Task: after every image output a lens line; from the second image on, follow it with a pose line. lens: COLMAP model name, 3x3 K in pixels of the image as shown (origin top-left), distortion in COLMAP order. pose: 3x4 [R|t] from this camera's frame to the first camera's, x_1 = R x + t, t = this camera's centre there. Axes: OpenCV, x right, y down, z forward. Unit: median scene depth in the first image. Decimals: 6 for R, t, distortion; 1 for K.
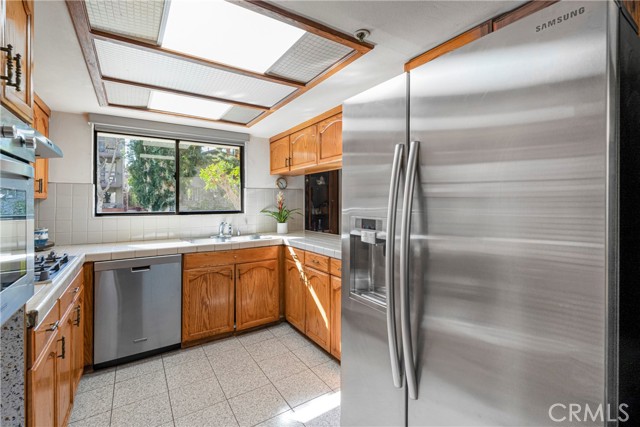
lens RADIAL K [[287.8, 0, 322.9], [0, 287.8, 203.7], [0, 0, 1]] dist [0.000120, -0.000127]
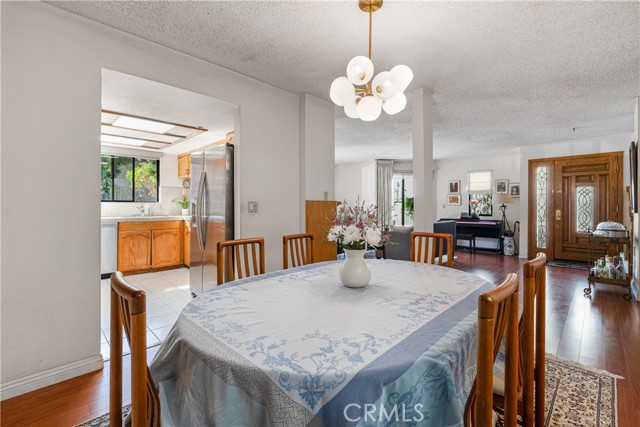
lens RADIAL K [[285.4, 0, 320.1], [0, 285.4, 209.7], [0, 0, 1]] dist [-0.000513, -0.000015]
pose [[0.980040, 0.005086, 0.198734, 0.328237], [-0.007243, 0.999922, 0.010129, 0.059493], [-0.198667, -0.011366, 0.980001, -0.831124]]
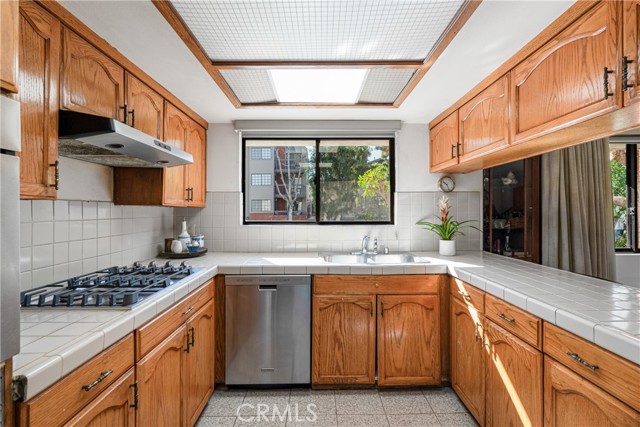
lens RADIAL K [[287.9, 0, 321.4], [0, 287.9, 209.7], [0, 0, 1]] dist [-0.020075, 0.000174]
pose [[0.843248, 0.000069, -0.537524, -0.028043], [-0.003796, 0.999976, -0.005826, -0.002506], [0.537511, 0.006953, 0.843228, 0.286721]]
